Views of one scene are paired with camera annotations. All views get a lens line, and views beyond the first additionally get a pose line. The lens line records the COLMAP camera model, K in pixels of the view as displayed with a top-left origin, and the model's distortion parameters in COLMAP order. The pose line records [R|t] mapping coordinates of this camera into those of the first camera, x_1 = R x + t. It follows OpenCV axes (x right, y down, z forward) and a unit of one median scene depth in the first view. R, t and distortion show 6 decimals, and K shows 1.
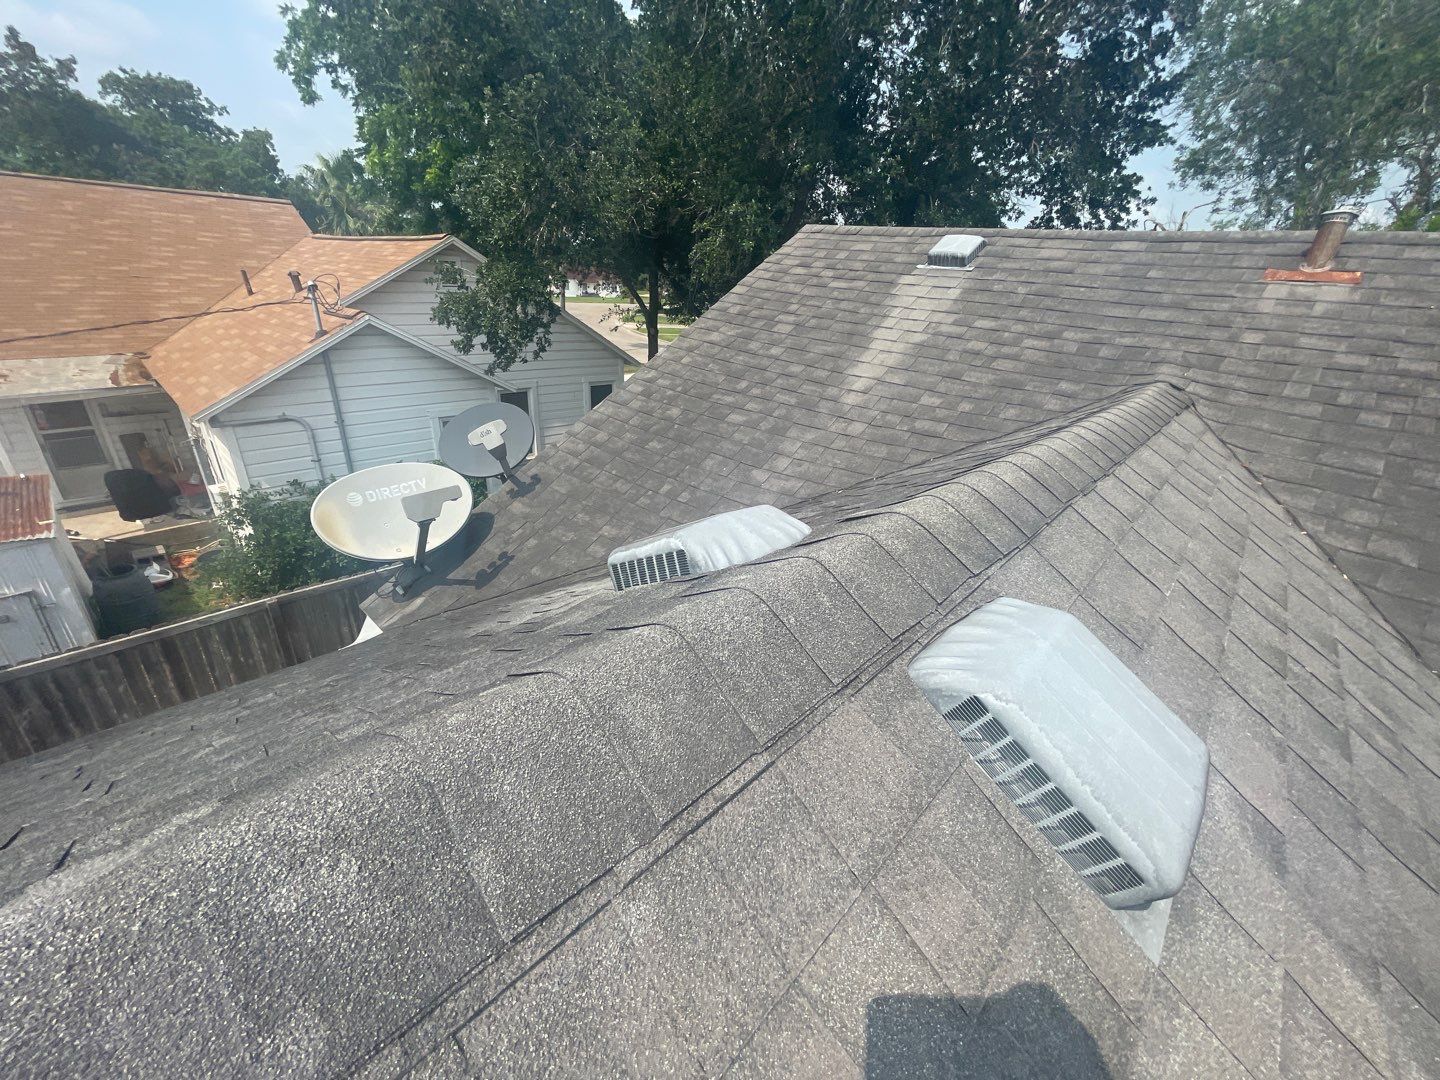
lens RADIAL K [[582.5, 0, 716.6], [0, 582.5, 545.0], [0, 0, 1]] dist [0.000532, 0.000250]
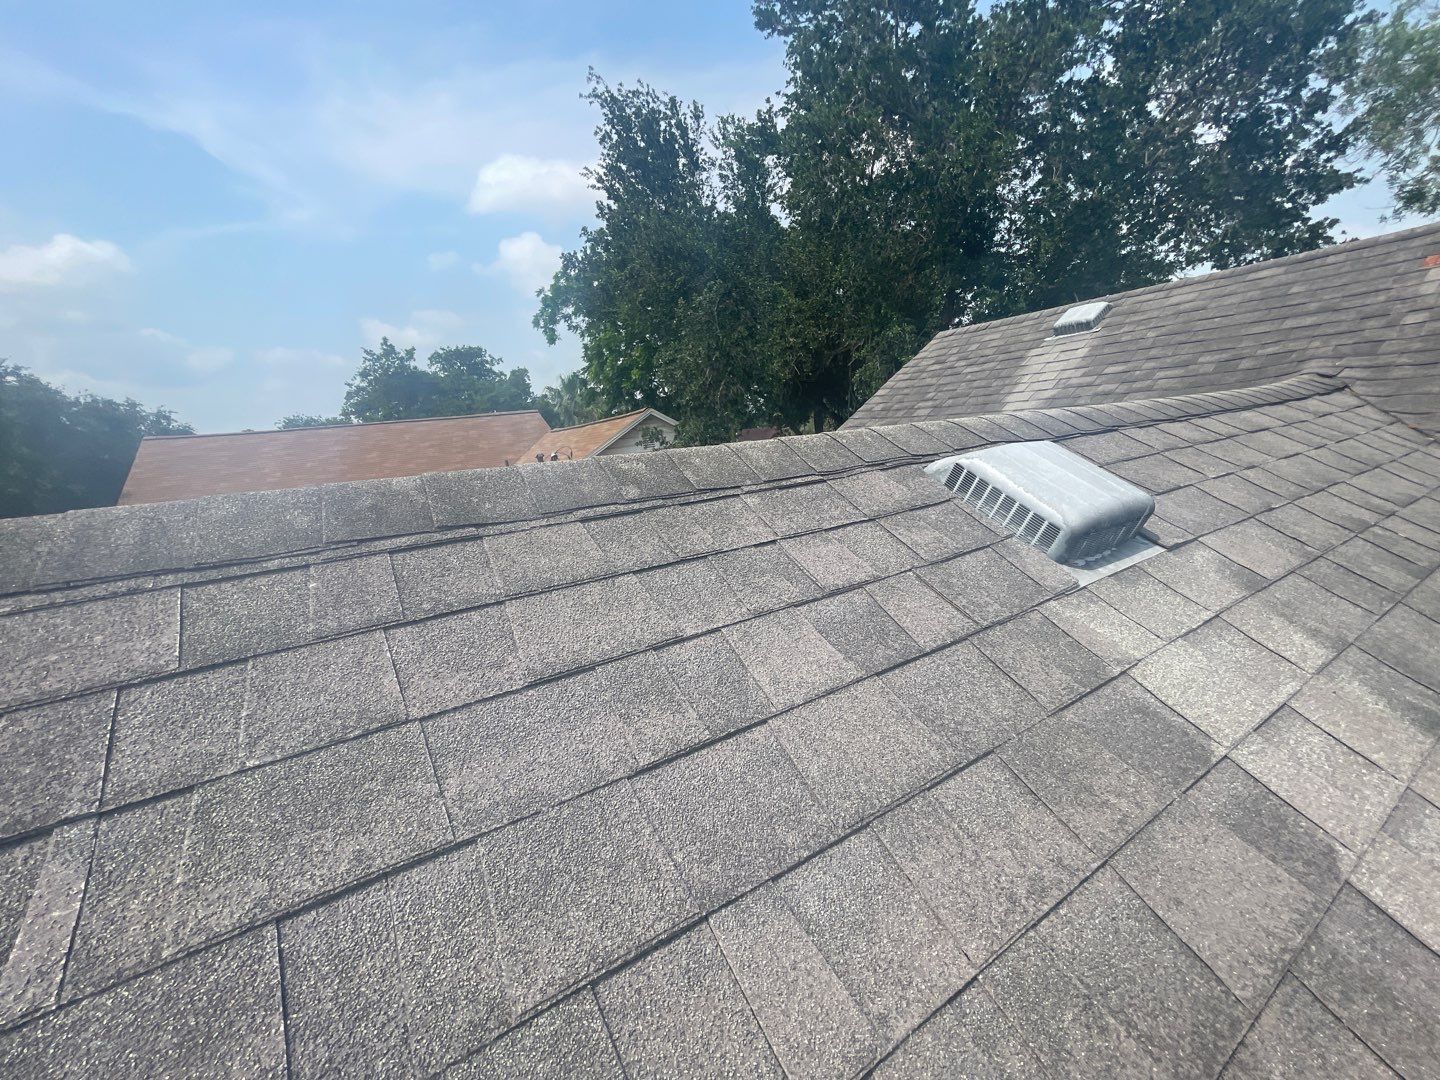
lens RADIAL K [[580.7, 0, 709.5], [0, 580.7, 545.2], [0, 0, 1]] dist [-0.000540, 0.000312]
pose [[0.947592, -0.100390, -0.303299, 0.044501], [0.026182, 0.970556, -0.239447, 0.165799], [0.318407, 0.218957, 0.922320, -0.145698]]
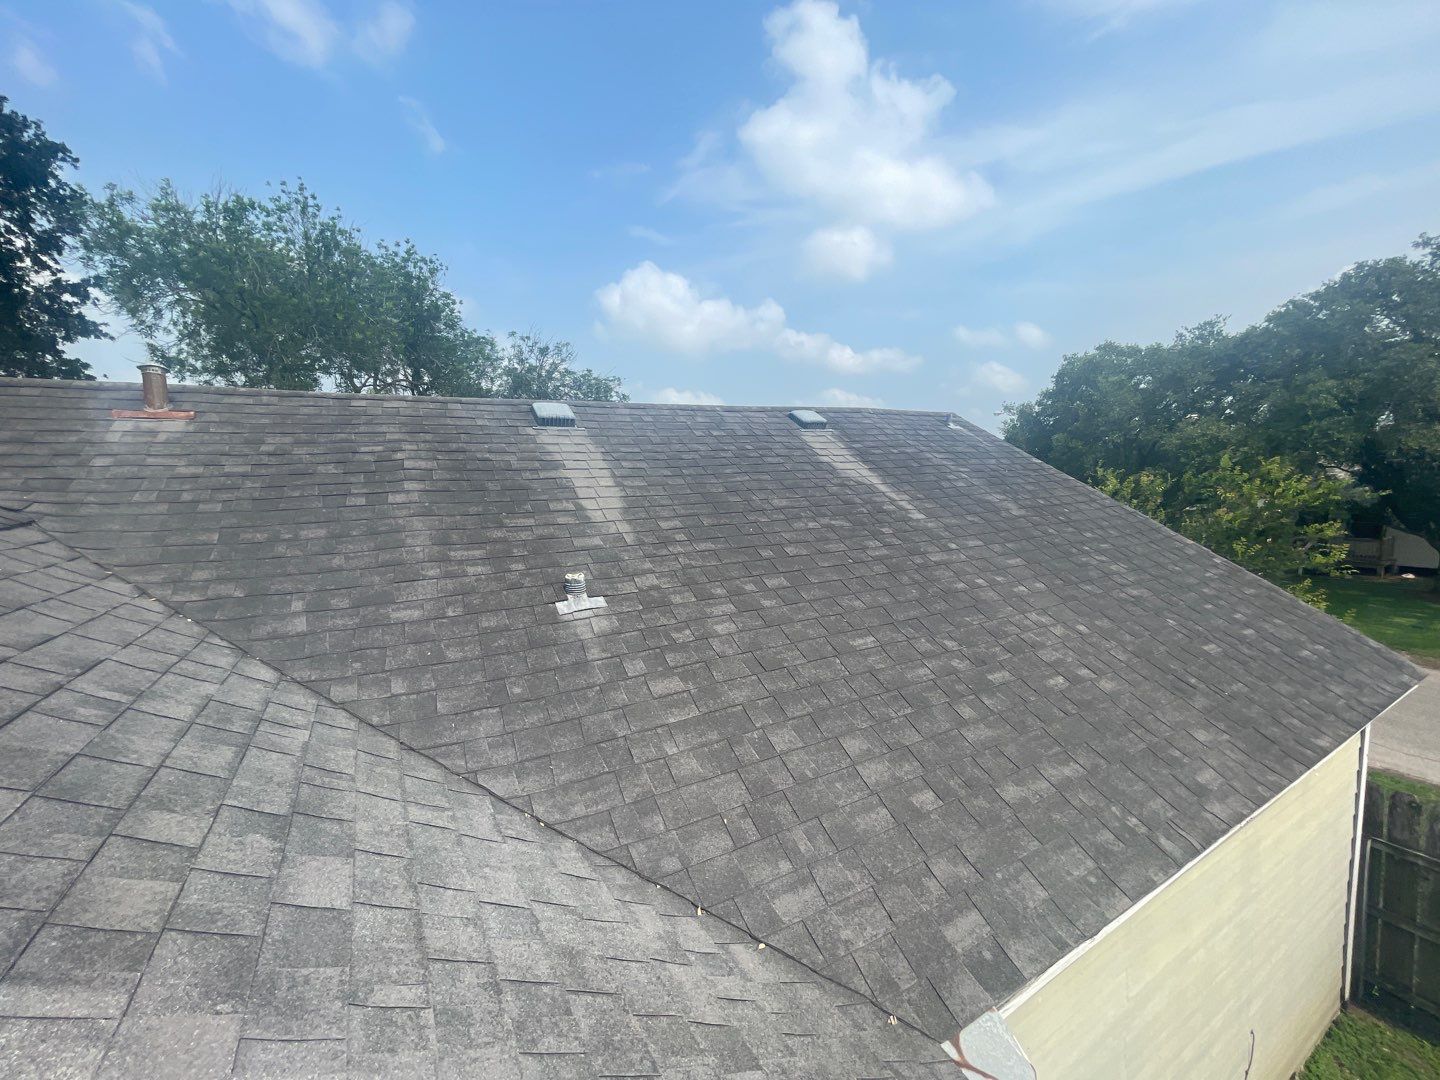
lens RADIAL K [[578.8, 0, 718.3], [0, 578.8, 544.6], [0, 0, 1]] dist [0.001530, -0.000341]
pose [[0.284206, -0.172724, 0.943077, 0.165577], [0.443586, 0.895717, 0.030371, 0.190522], [-0.849976, 0.409704, 0.331186, -0.188885]]
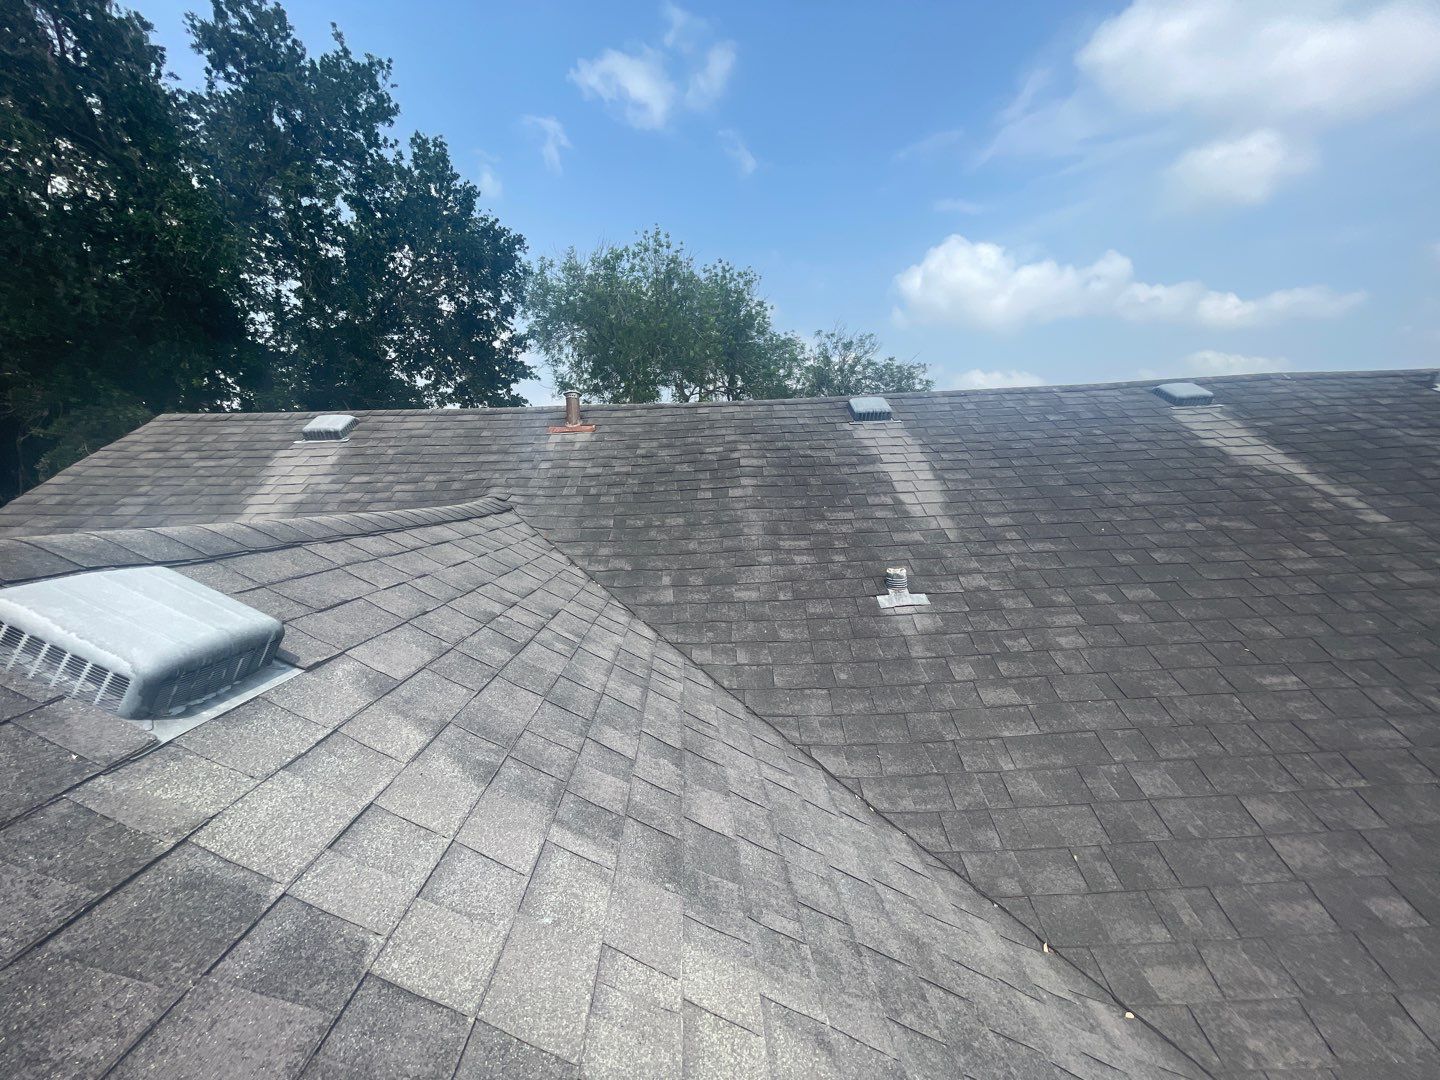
lens RADIAL K [[582.5, 0, 716.6], [0, 582.5, 545.0], [0, 0, 1]] dist [0.000532, 0.000250]
pose [[0.698485, -0.160891, 0.697304, 0.130579], [0.371372, 0.914416, -0.161015, 0.171137], [-0.611720, 0.371425, 0.698457, -0.160696]]
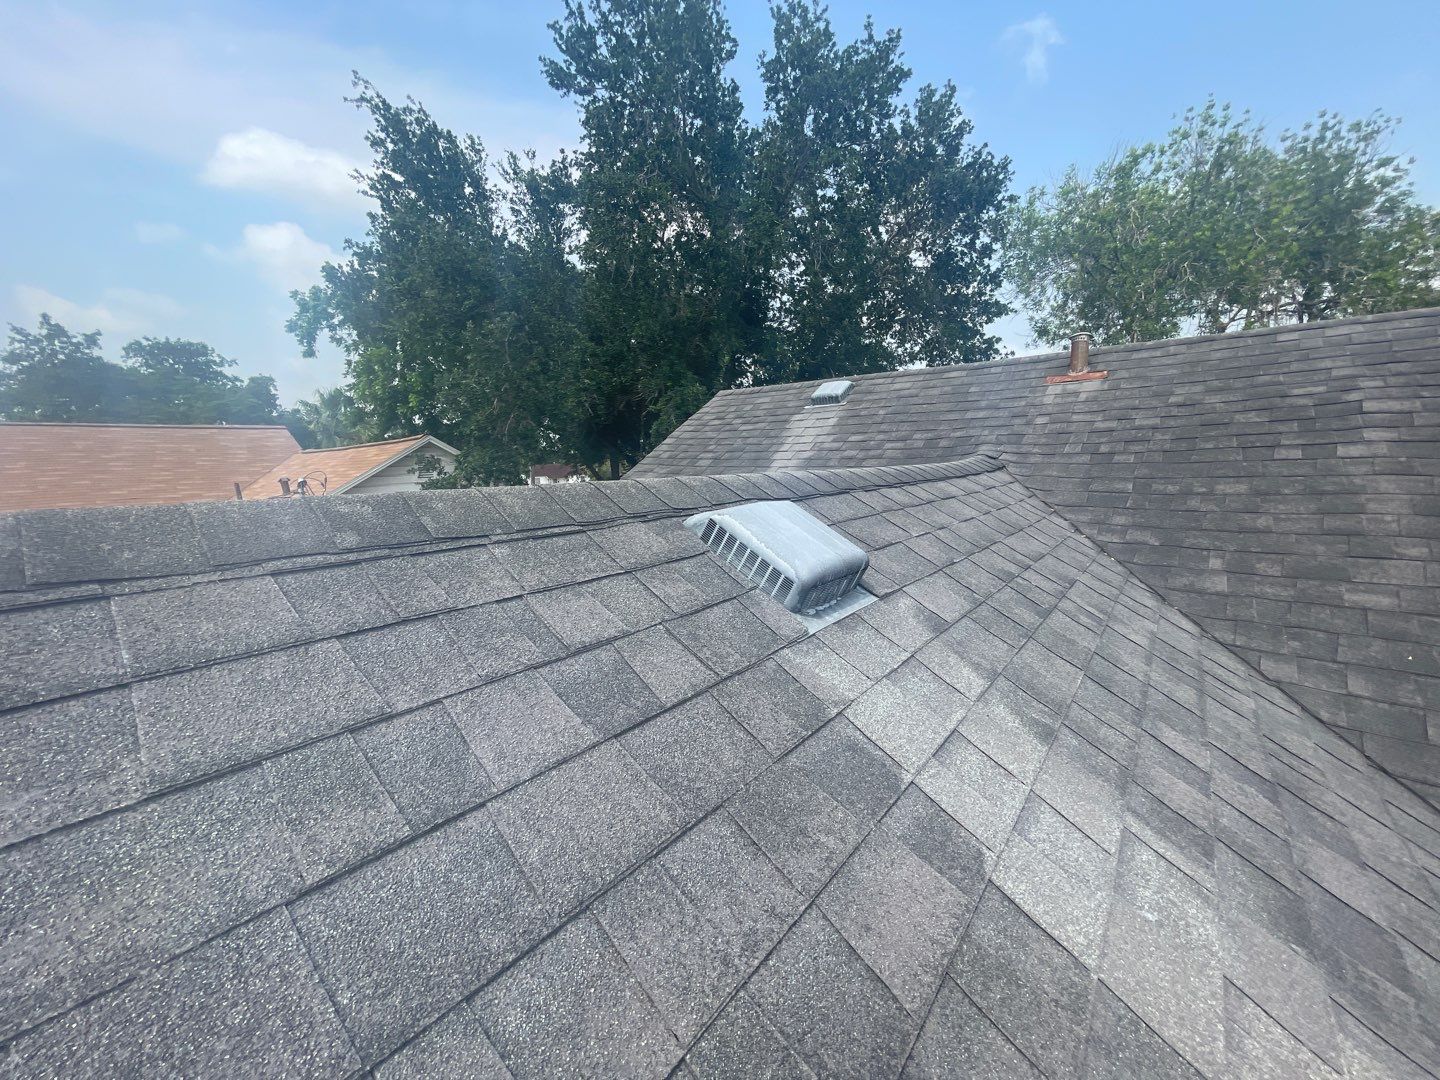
lens RADIAL K [[584.4, 0, 708.9], [0, 584.4, 543.2], [0, 0, 1]] dist [-0.001965, 0.000402]
pose [[0.994102, -0.099462, 0.043232, 0.063968], [0.107686, 0.952537, -0.284739, 0.159730], [-0.012860, 0.287715, 0.957630, -0.139500]]
